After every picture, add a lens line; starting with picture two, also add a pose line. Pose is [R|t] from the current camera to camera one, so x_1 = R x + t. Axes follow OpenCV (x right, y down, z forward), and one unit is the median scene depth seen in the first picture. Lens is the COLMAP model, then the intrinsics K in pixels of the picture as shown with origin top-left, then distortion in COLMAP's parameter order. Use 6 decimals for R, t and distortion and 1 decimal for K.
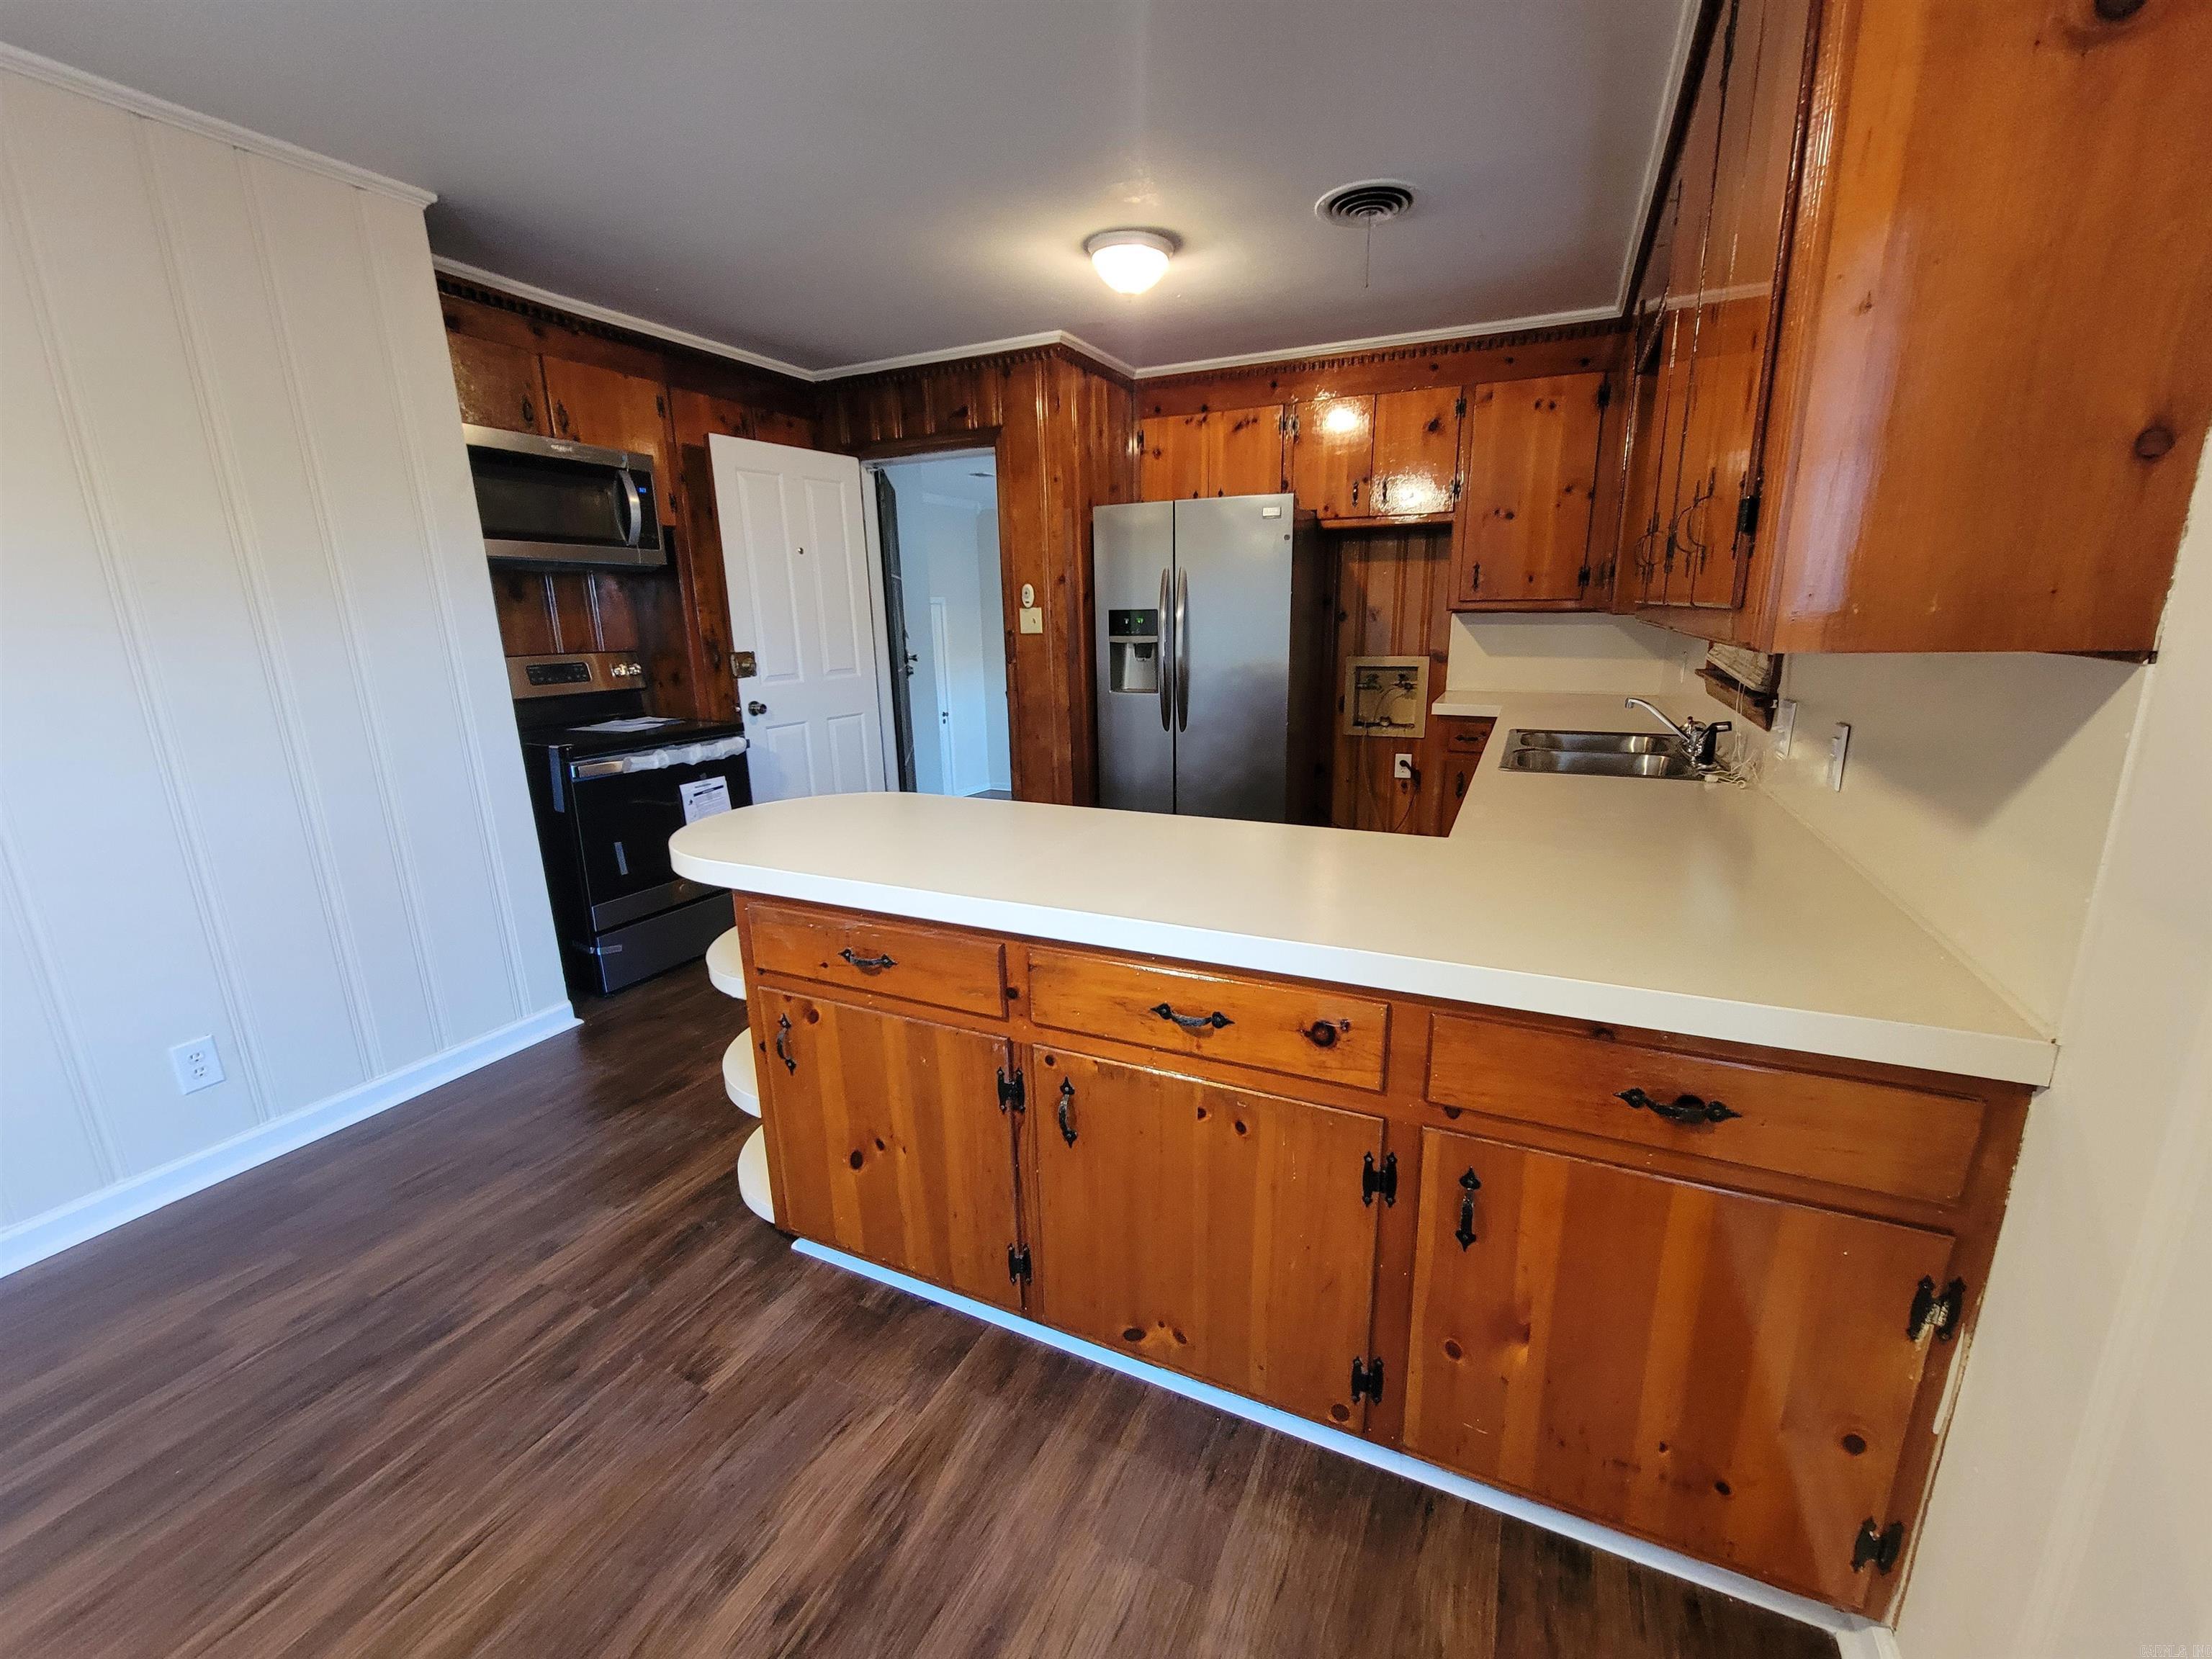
lens RADIAL K [[901.7, 0, 1108.0], [0, 901.7, 835.3], [0, 0, 1]] dist [-0.001265, -0.000247]
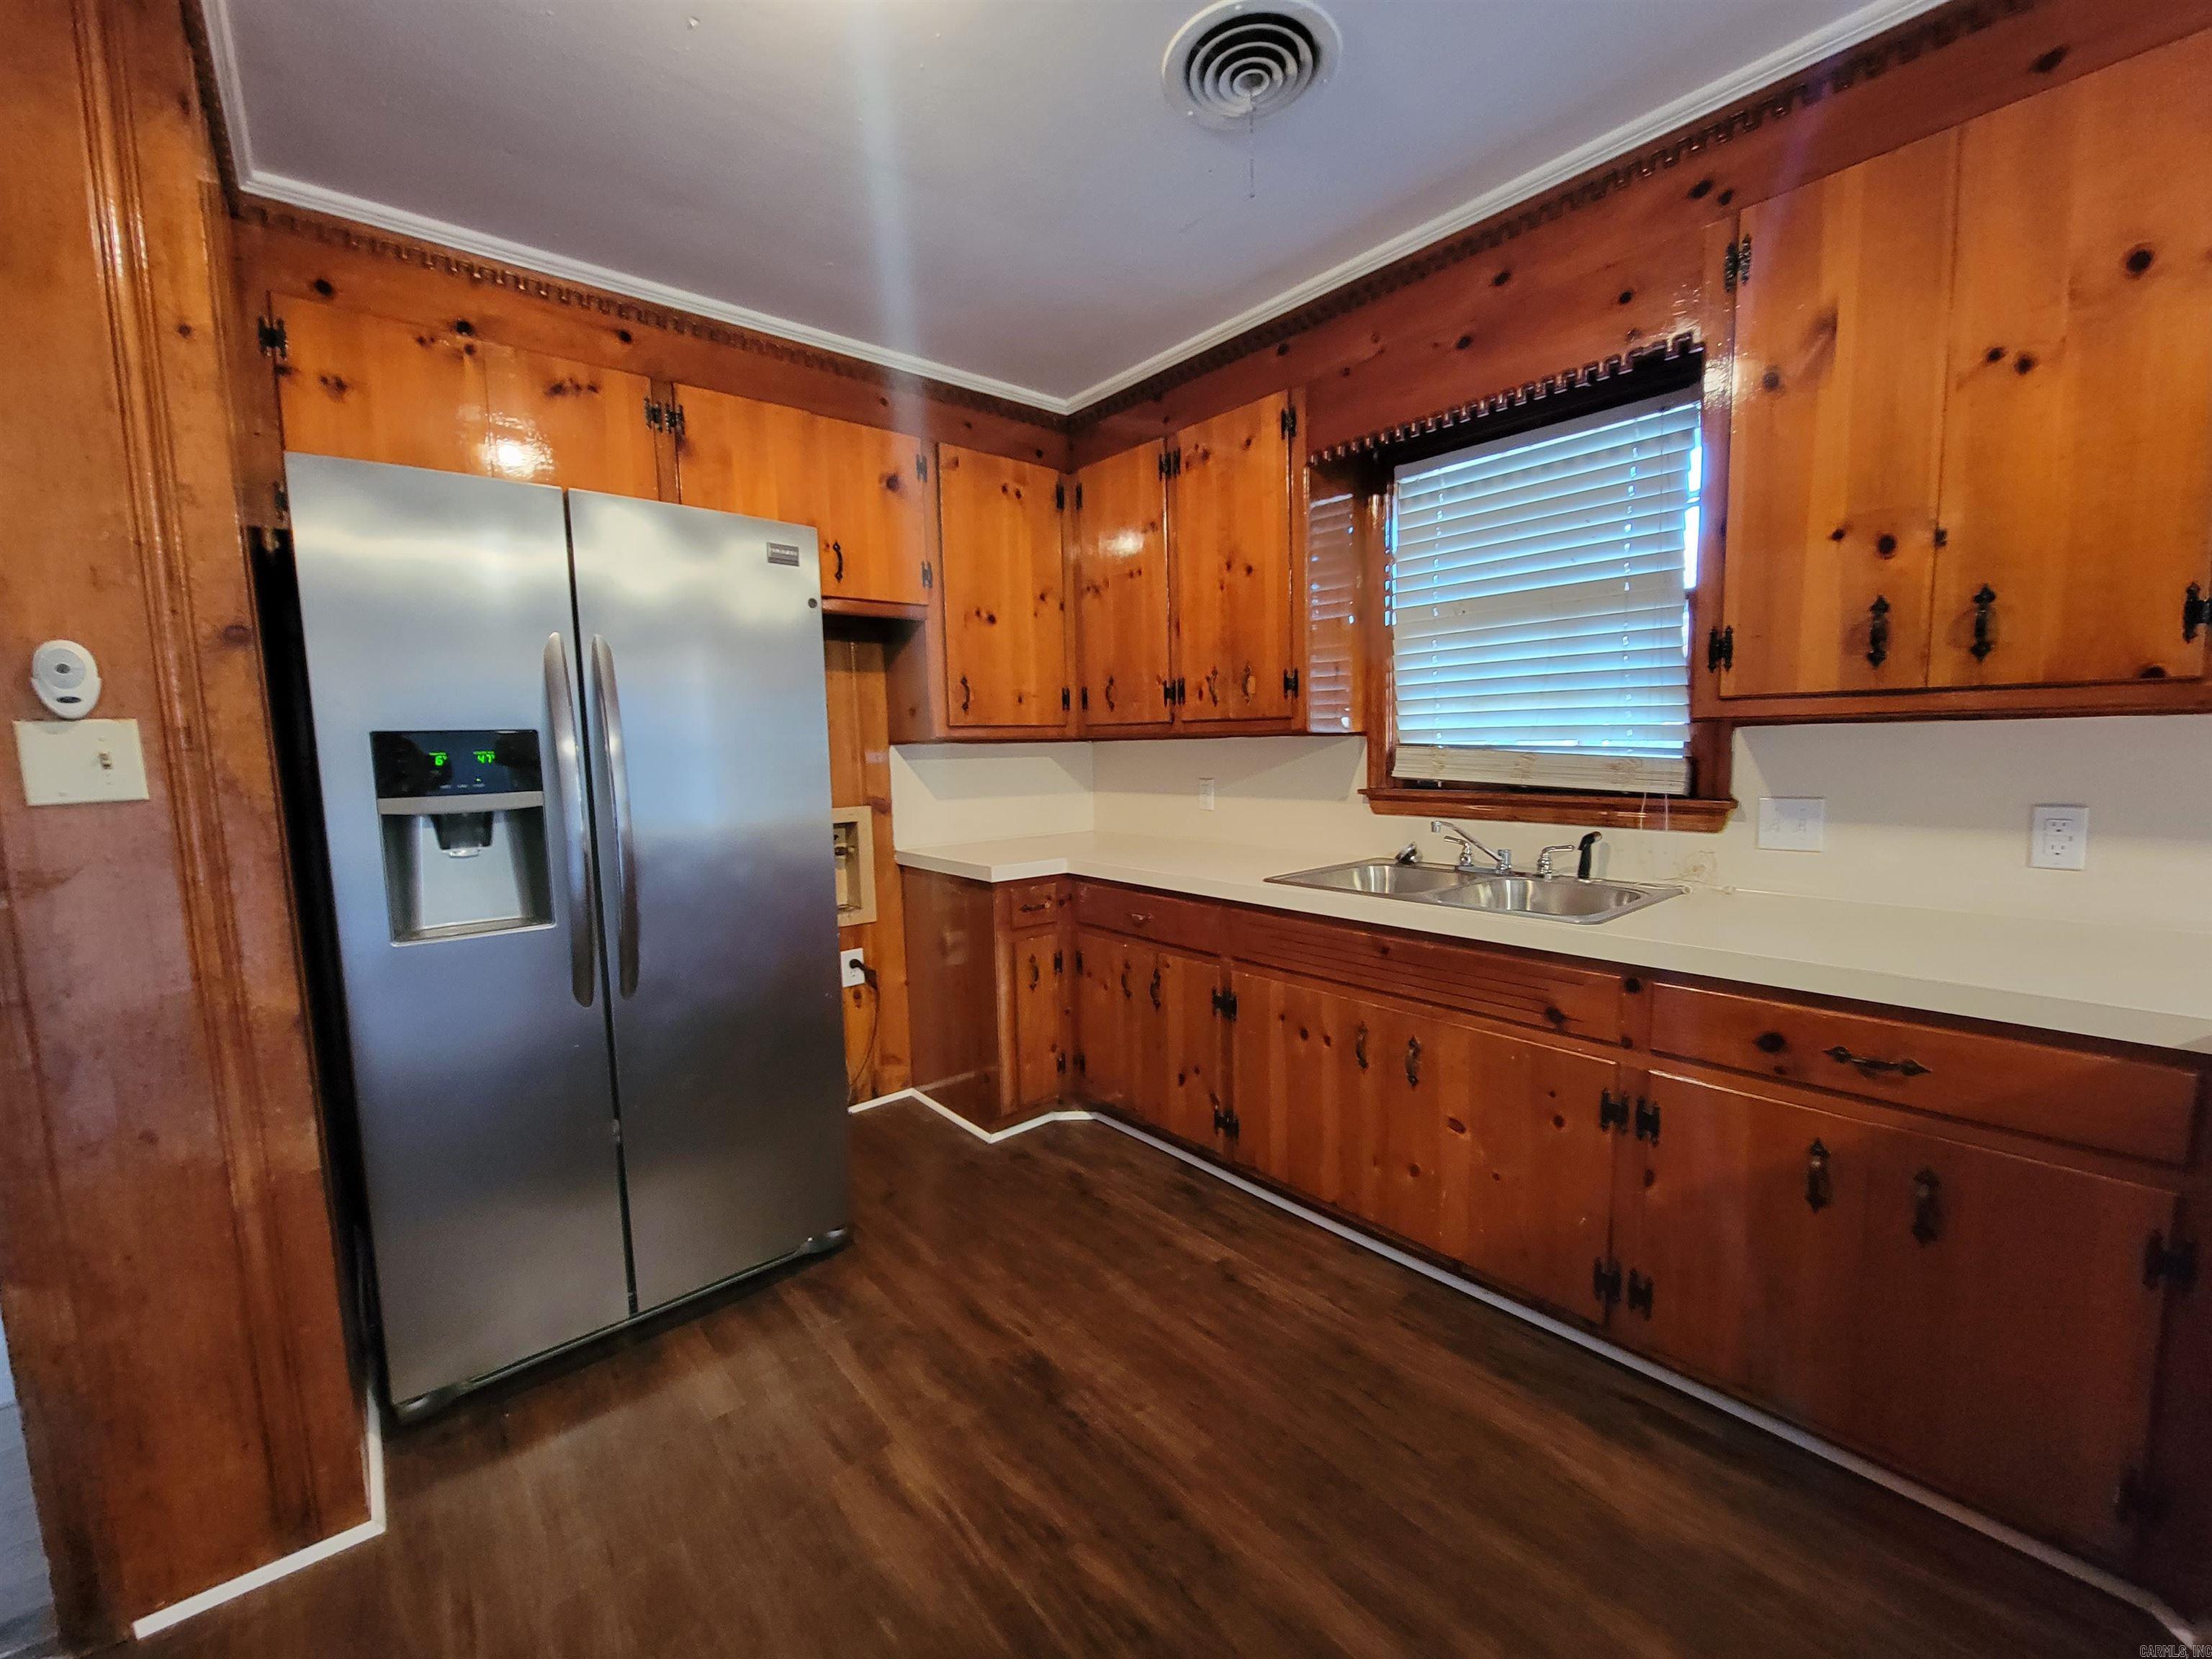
lens RADIAL K [[899.8, 0, 1108.9], [0, 899.8, 833.6], [0, 0, 1]] dist [-0.002422, -0.000793]
pose [[0.413623, -0.085253, 0.906448, -0.282768], [0.240708, 0.970420, -0.018569, -0.168990], [-0.878052, 0.225870, 0.421909, 0.771363]]
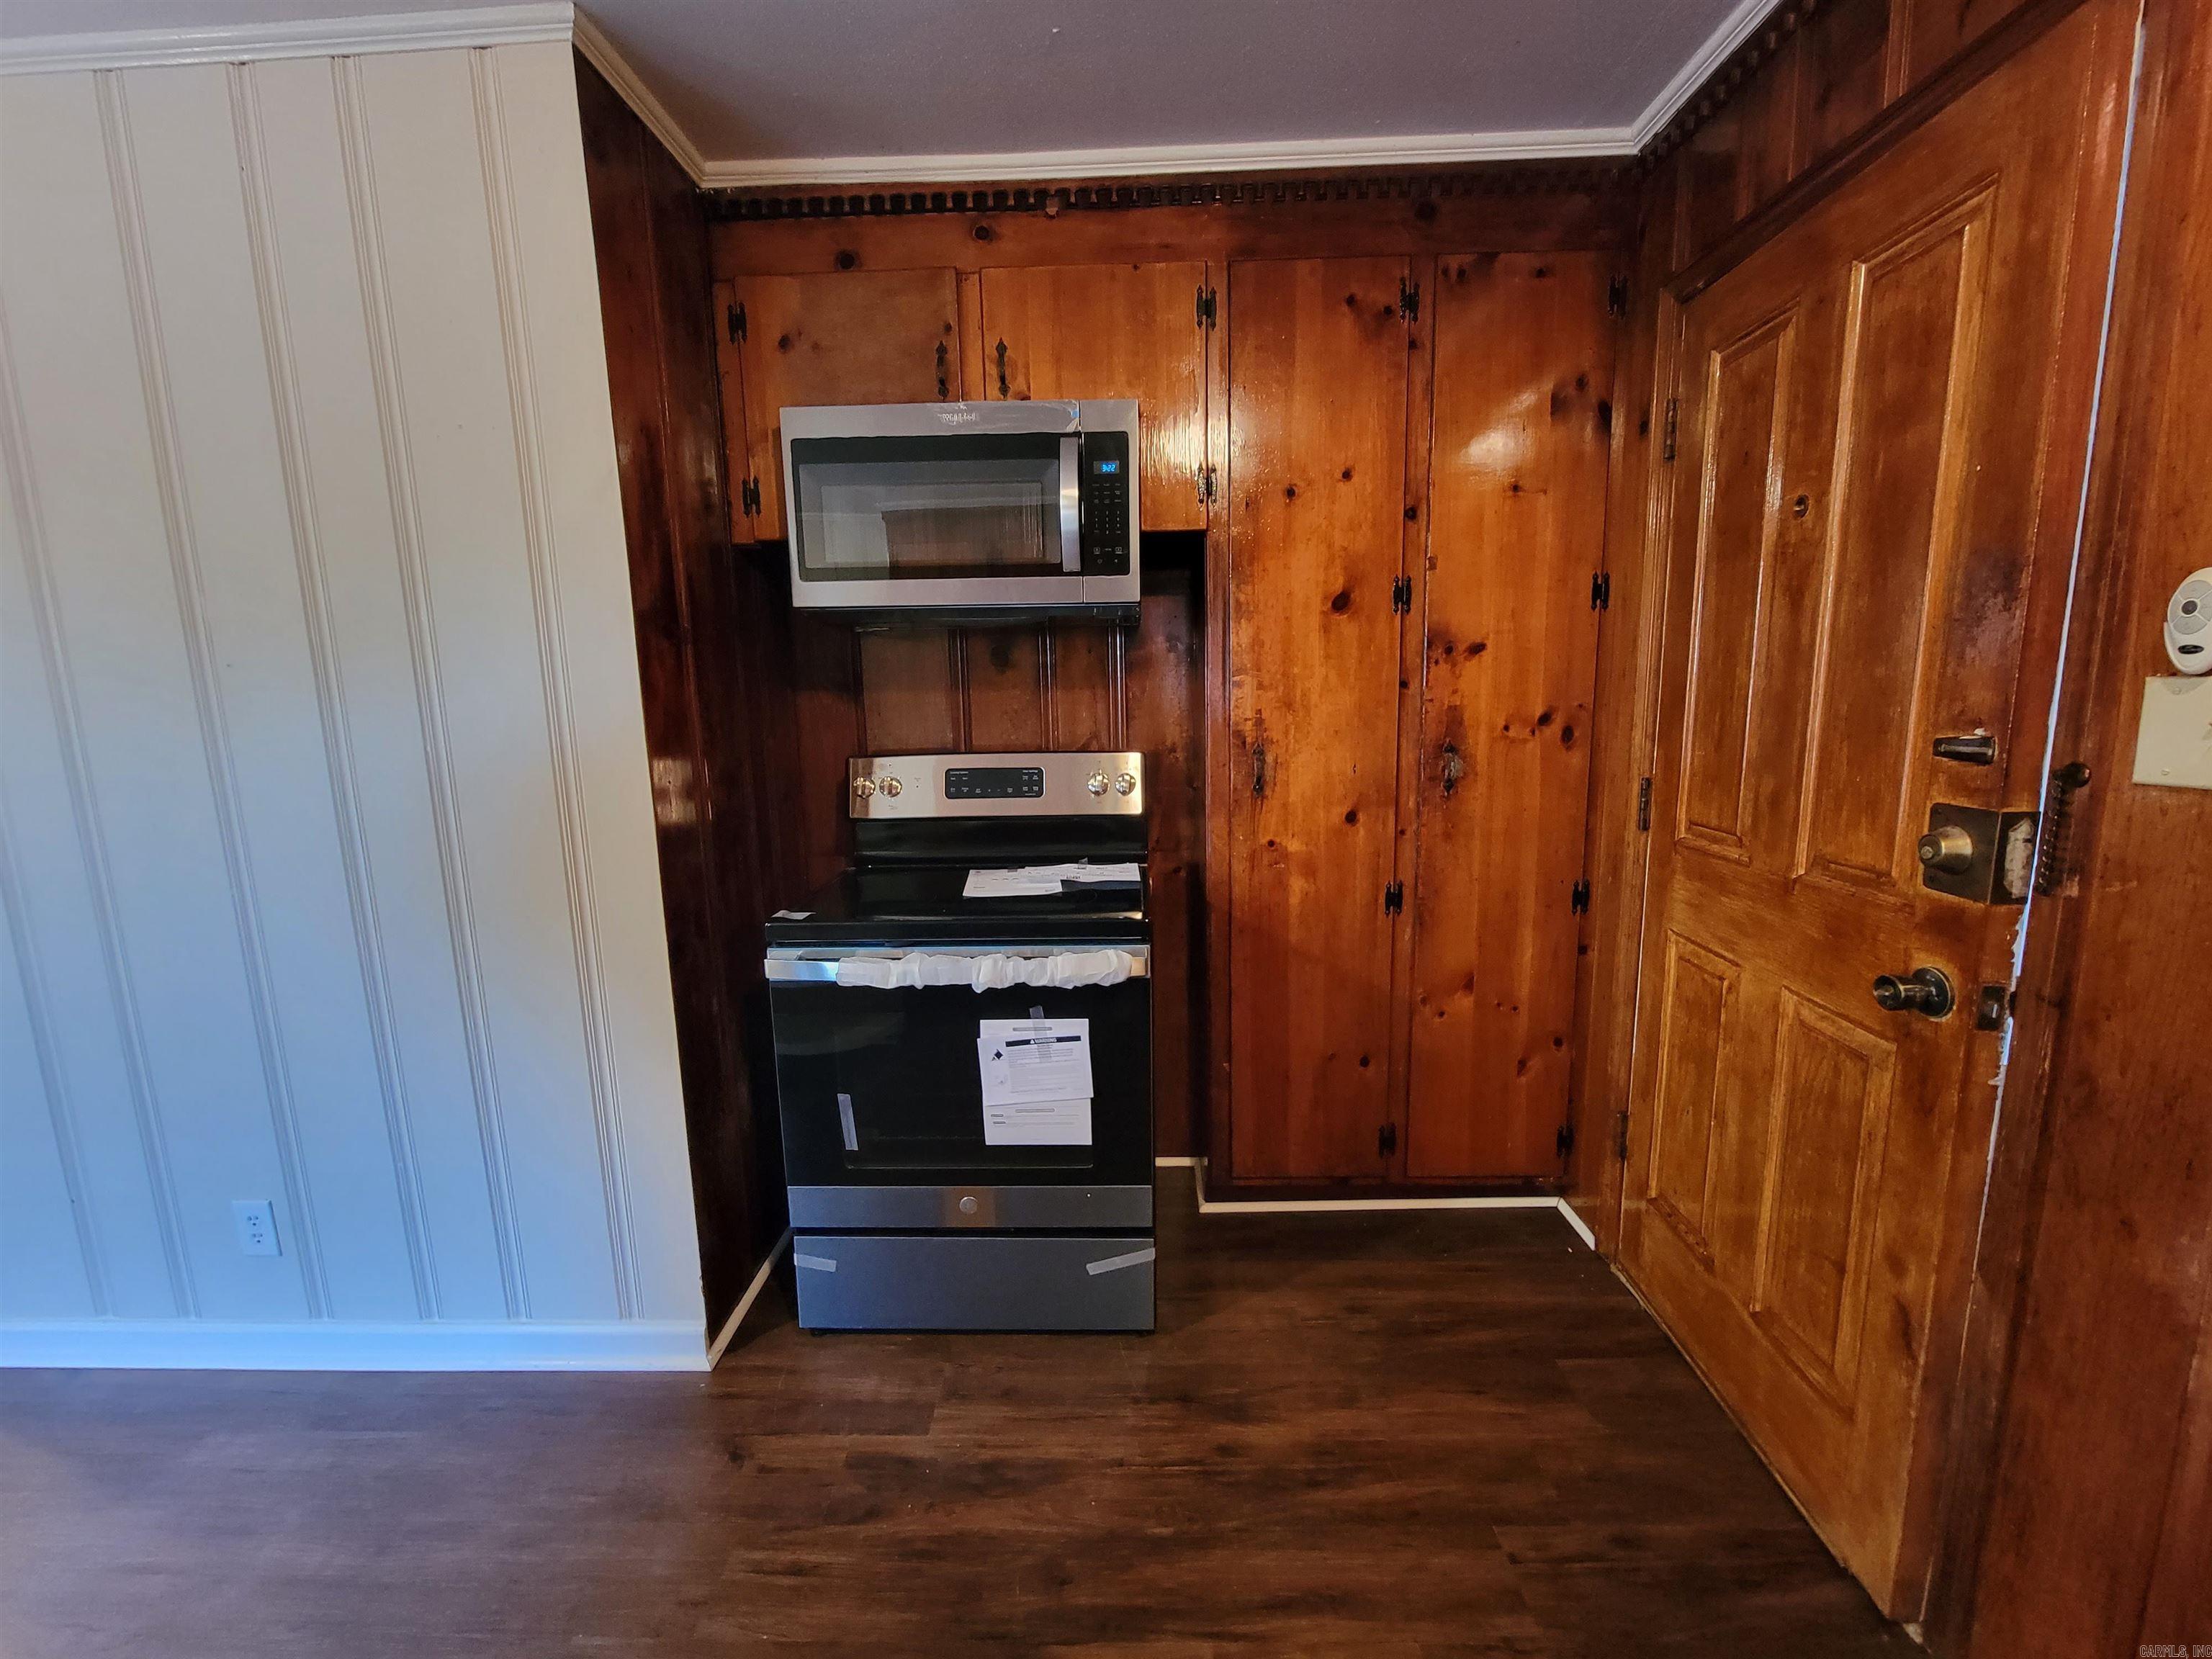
lens RADIAL K [[903.4, 0, 1109.5], [0, 903.4, 834.1], [0, 0, 1]] dist [-0.002699, -0.000162]
pose [[0.402229, 0.154289, -0.902445, 0.011327], [-0.205516, 0.975759, 0.075222, -0.231555], [0.892174, 0.155210, 0.424187, 0.890561]]
